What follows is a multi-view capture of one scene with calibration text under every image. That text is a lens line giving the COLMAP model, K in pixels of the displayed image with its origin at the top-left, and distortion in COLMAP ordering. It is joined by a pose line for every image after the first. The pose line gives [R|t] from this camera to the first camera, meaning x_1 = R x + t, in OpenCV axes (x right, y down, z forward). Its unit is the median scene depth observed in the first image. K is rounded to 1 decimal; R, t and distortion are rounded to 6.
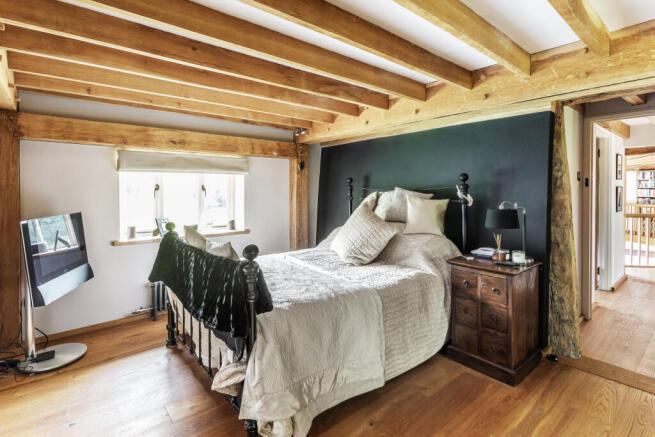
lens RADIAL K [[330.1, 0, 317.1], [0, 330.1, 192.5], [0, 0, 1]] dist [0.000577, 0.003464]
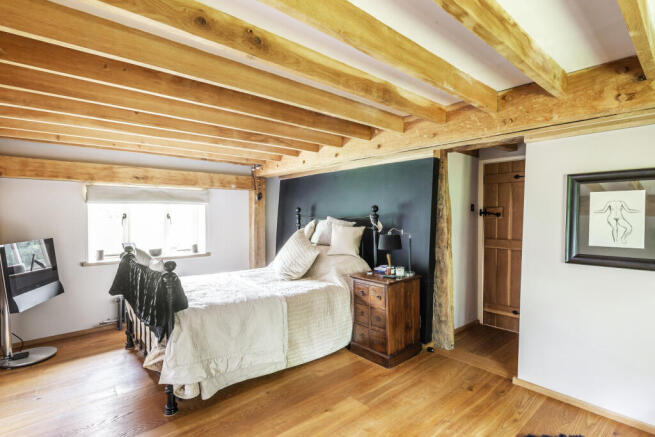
lens RADIAL K [[330.1, 0, 328.4], [0, 330.1, 218.4], [0, 0, 1]] dist [0.000577, 0.003464]
pose [[0.998983, -0.000092, 0.045080, 0.243191], [-0.000007, 0.999998, 0.002191, -0.014464], [-0.045080, -0.002189, 0.998981, -0.254910]]
